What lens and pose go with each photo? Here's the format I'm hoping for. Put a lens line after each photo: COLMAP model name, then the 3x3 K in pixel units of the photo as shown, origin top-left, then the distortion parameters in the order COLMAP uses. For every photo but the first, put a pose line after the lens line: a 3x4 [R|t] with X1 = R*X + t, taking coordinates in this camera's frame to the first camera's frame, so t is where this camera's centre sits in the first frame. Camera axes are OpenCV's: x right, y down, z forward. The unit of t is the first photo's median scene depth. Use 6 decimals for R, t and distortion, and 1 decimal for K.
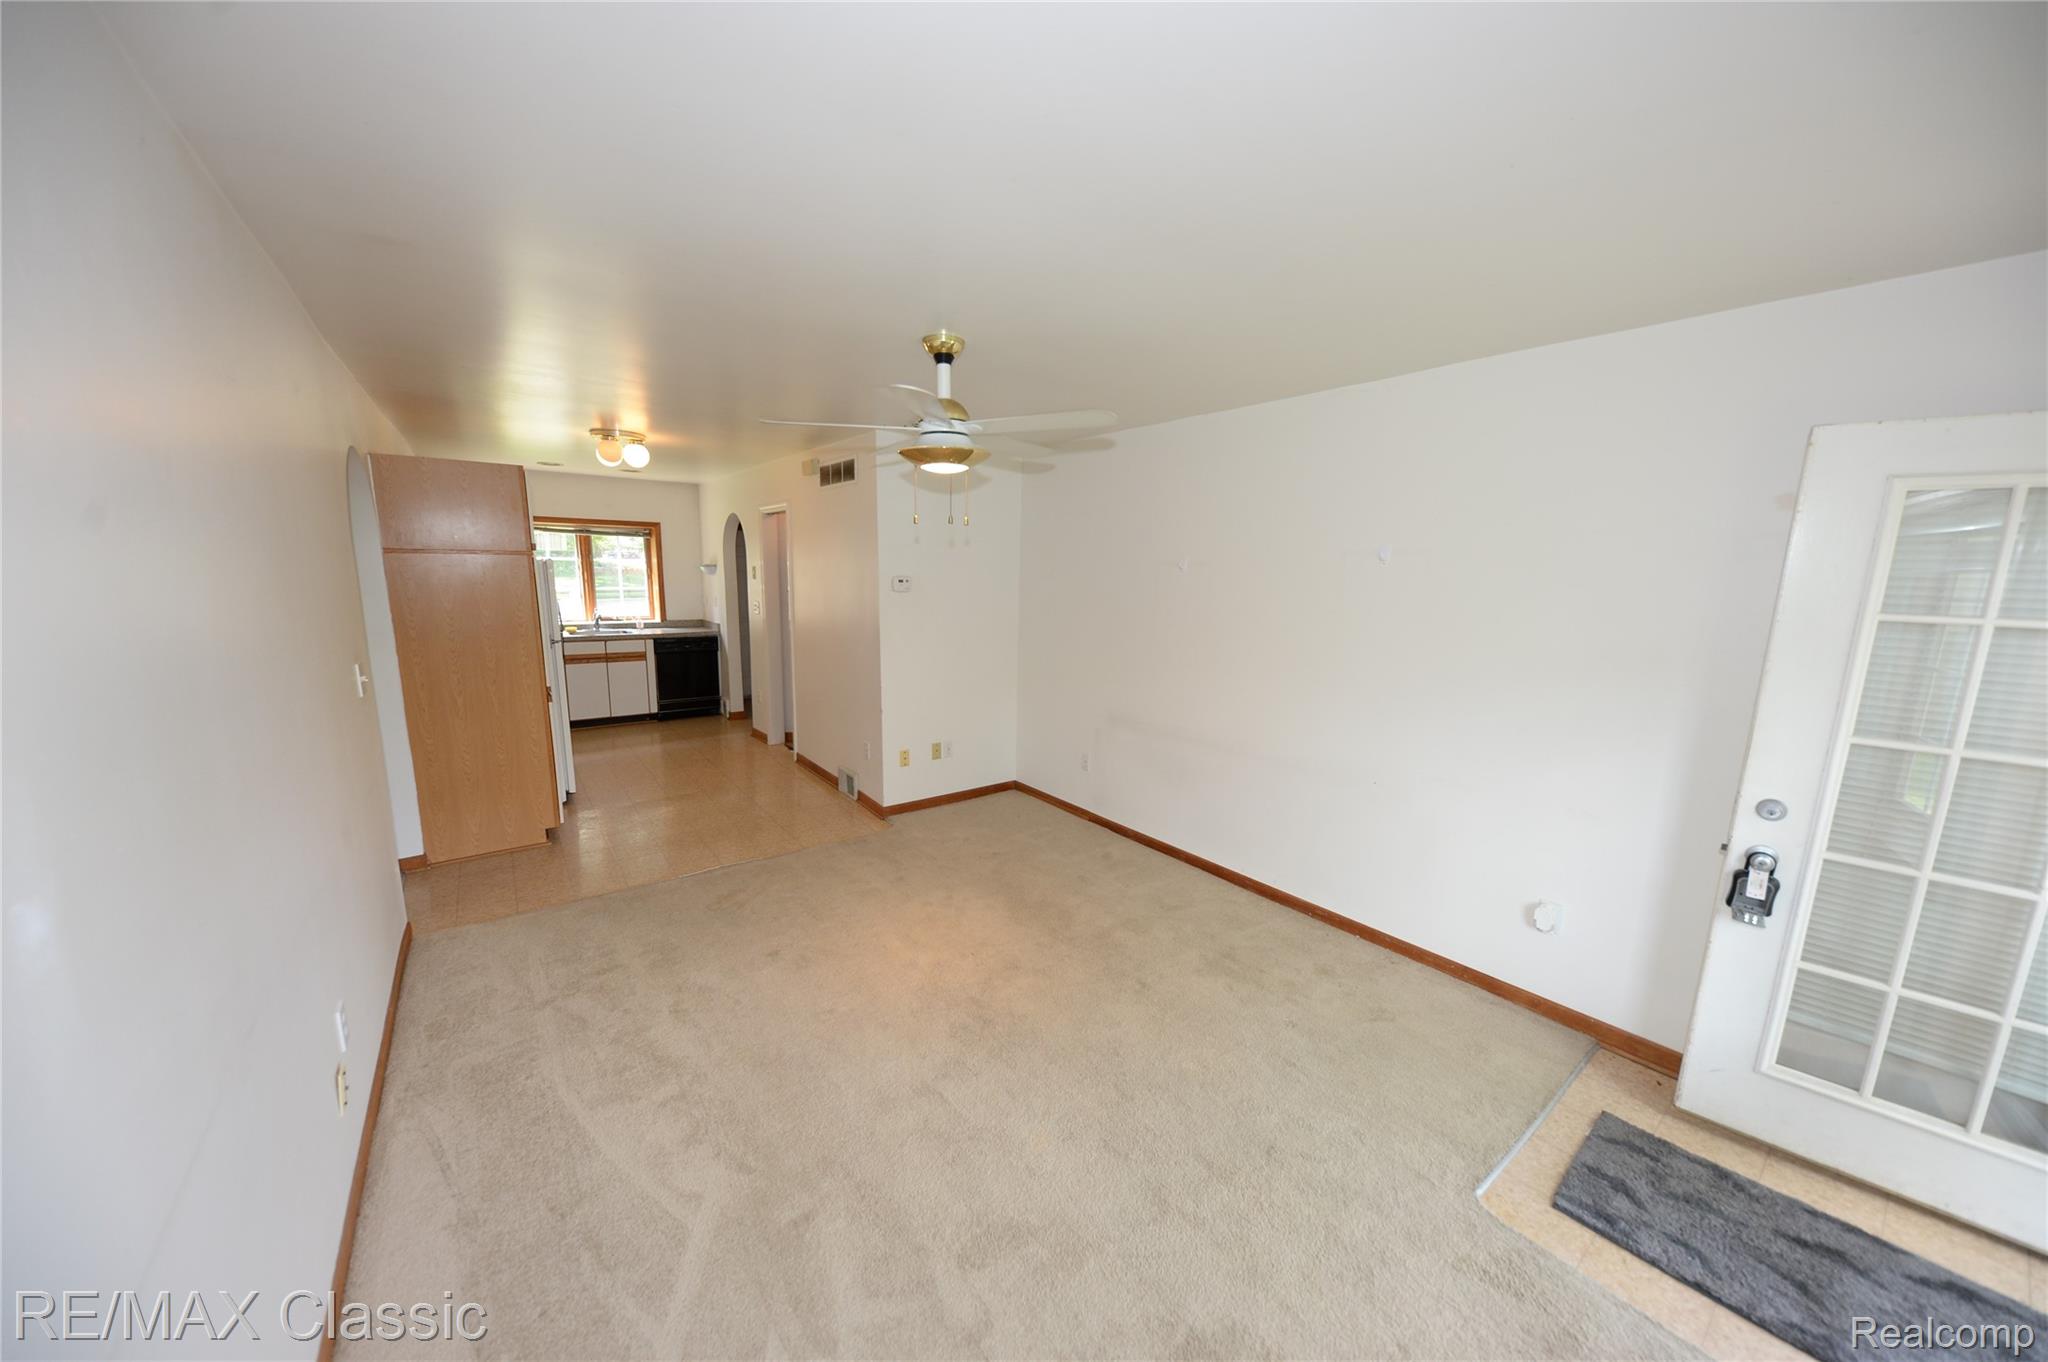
lens RADIAL K [[702.1, 0, 1024.4], [0, 702.1, 690.0], [0, 0, 1]] dist [0.001563, 0.000027]
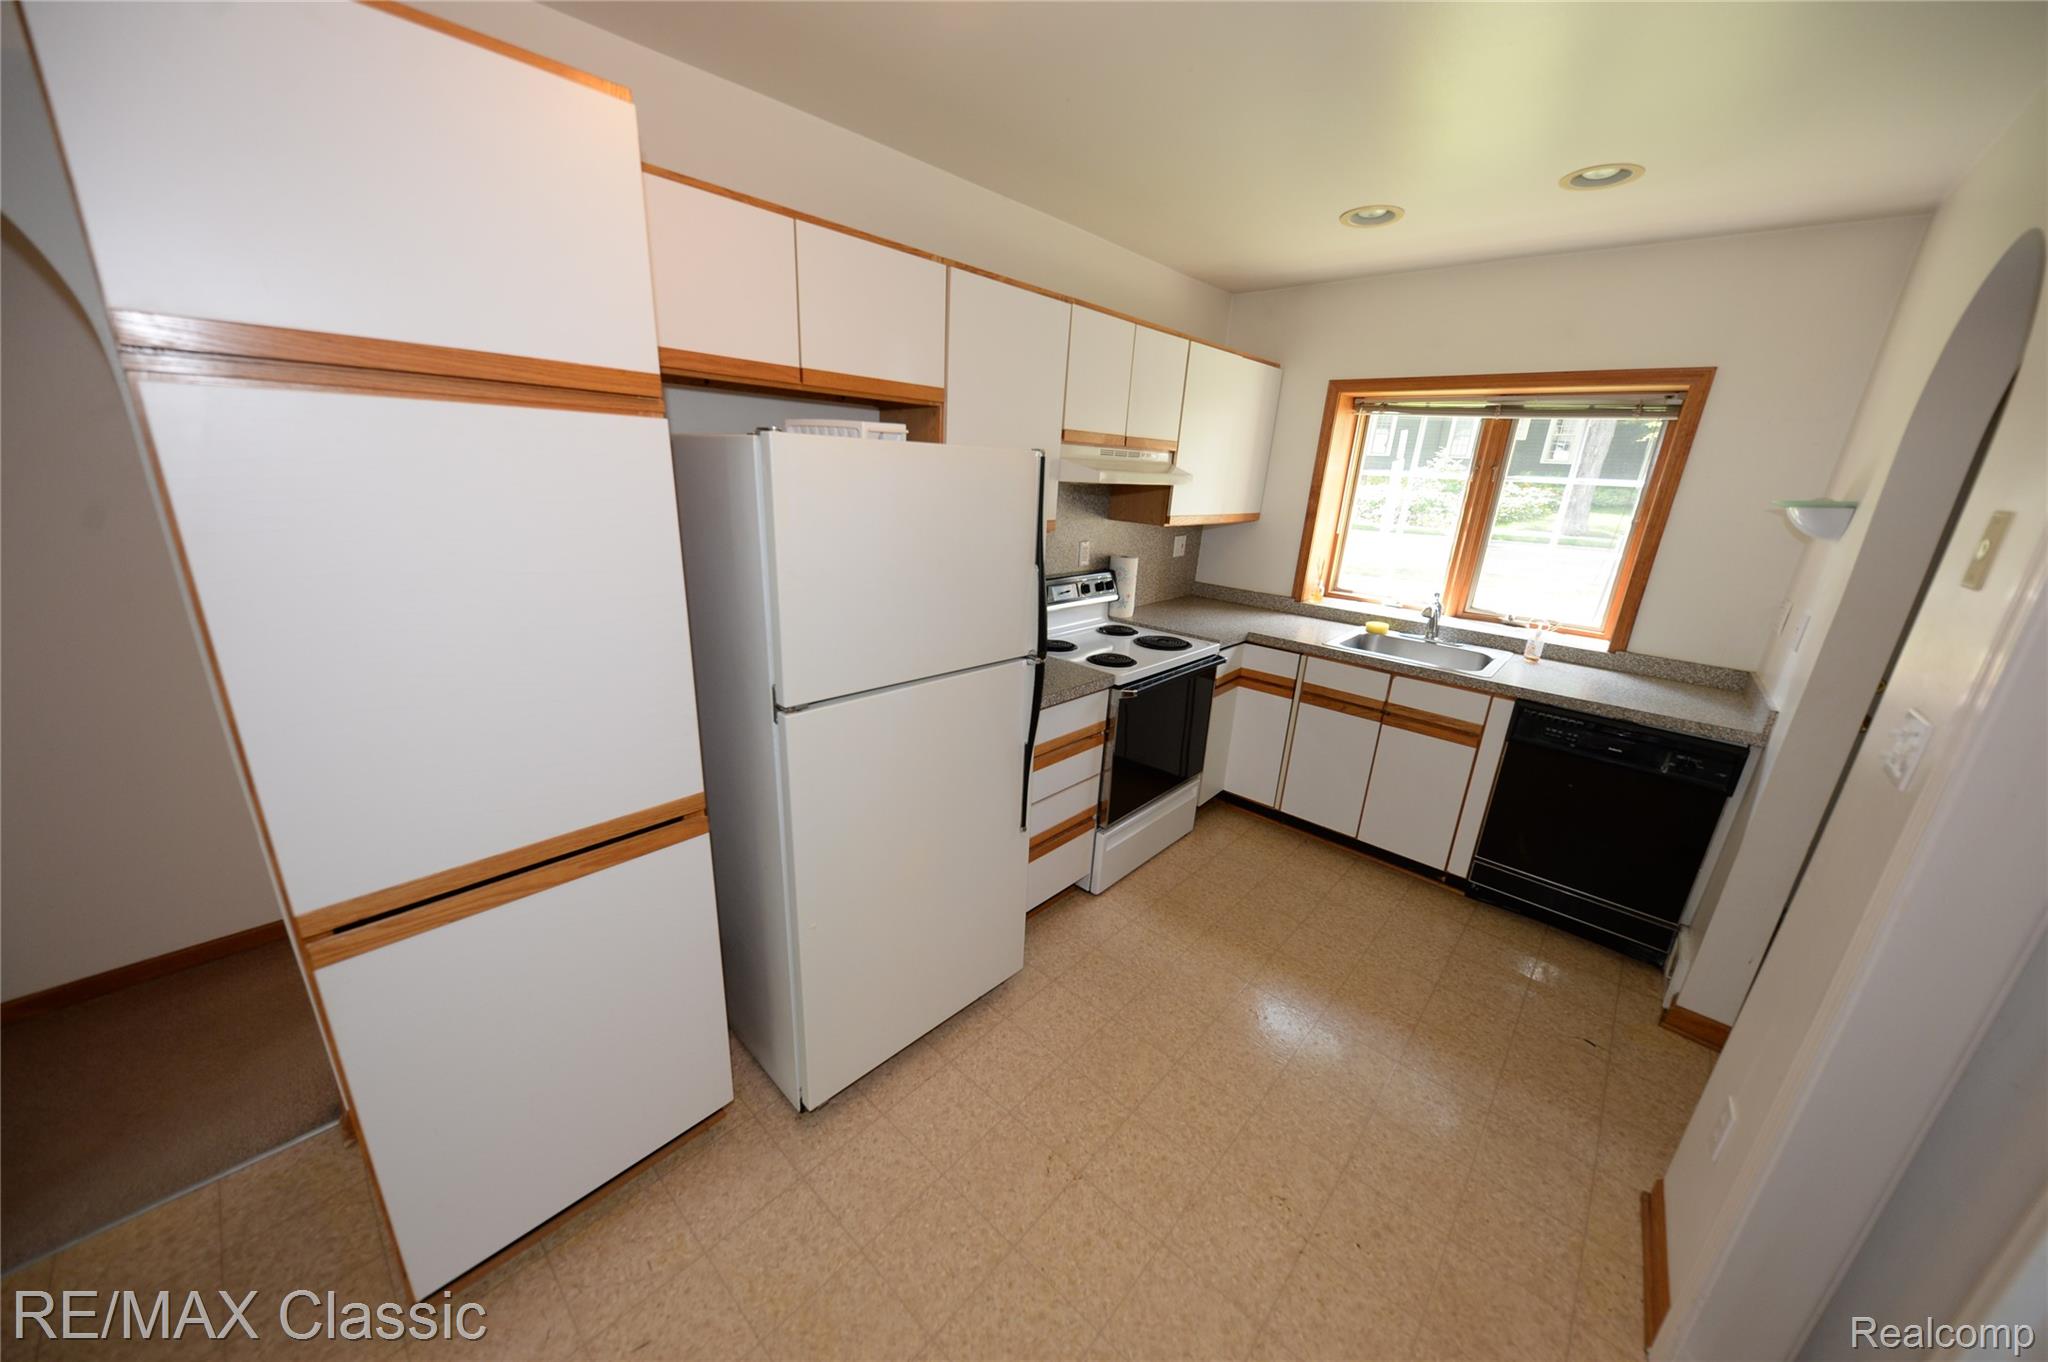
lens RADIAL K [[702.1, 0, 1017.1], [0, 702.1, 683.2], [0, 0, 1]] dist [0.001563, 0.000027]
pose [[0.176337, 0.290487, -0.940490, -0.354463], [-0.216316, 0.943542, 0.250872, -0.176138], [0.960267, 0.159205, 0.229219, 1.007009]]
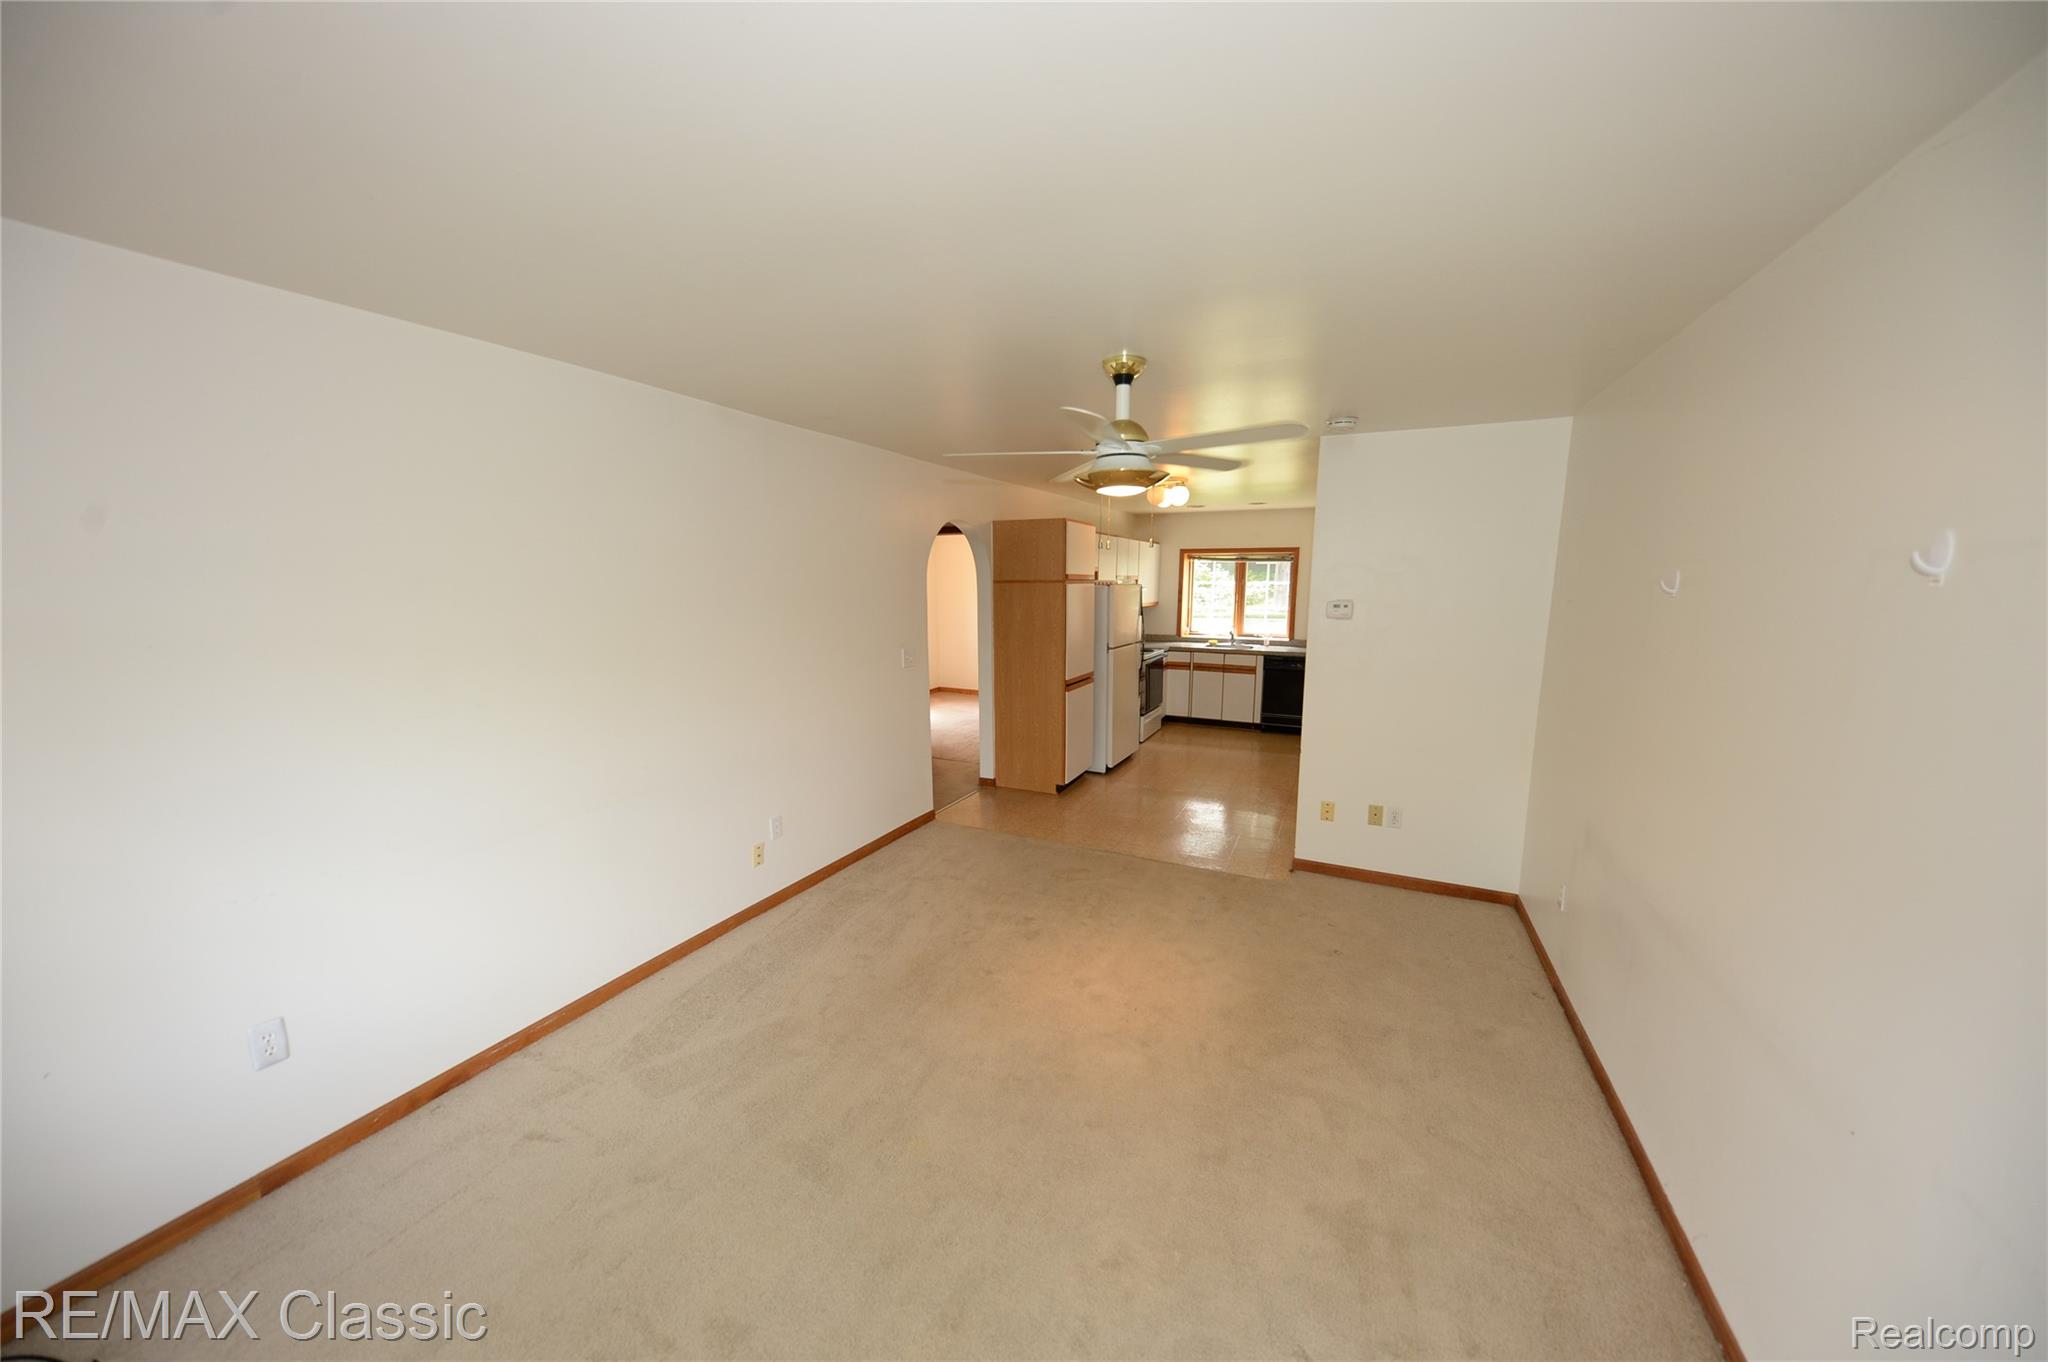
lens RADIAL K [[702.1, 0, 1020.5], [0, 702.1, 689.7], [0, 0, 1]] dist [0.001563, 0.000027]
pose [[0.458221, 0.122153, -0.880404, 0.394248], [-0.147036, 0.987282, 0.060454, -0.046452], [0.876592, 0.101749, 0.470355, 0.248799]]
